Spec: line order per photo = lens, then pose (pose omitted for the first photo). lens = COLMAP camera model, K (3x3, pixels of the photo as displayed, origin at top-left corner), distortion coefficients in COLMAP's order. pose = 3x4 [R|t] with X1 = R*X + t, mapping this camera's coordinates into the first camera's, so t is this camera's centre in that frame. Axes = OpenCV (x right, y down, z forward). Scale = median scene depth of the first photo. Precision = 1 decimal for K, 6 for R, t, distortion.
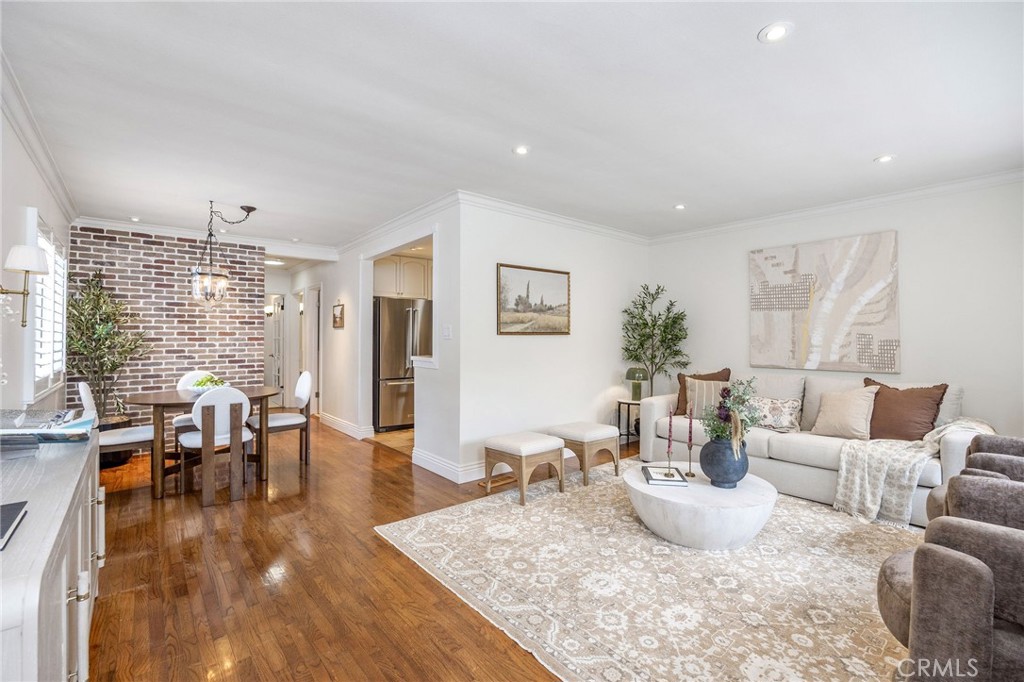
lens RADIAL K [[449.0, 0, 512.0], [0, 449.0, 341.0], [0, 0, 1]] dist [-0.017888, 0.000373]
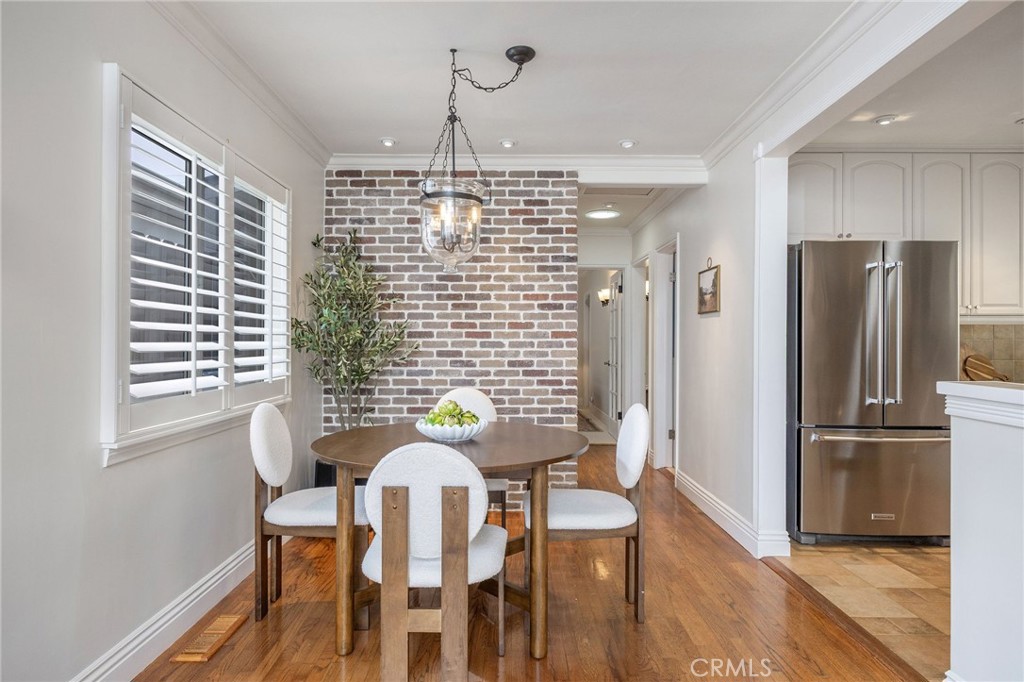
lens RADIAL K [[564.3, 0, 507.3], [0, 564.3, 323.3], [0, 0, 1]] dist [0.002643, 0.000035]
pose [[0.760157, -0.016850, -0.649521, -0.174502], [-0.009959, 0.999244, -0.037578, 0.009569], [0.649663, 0.035034, 0.759415, 0.438488]]
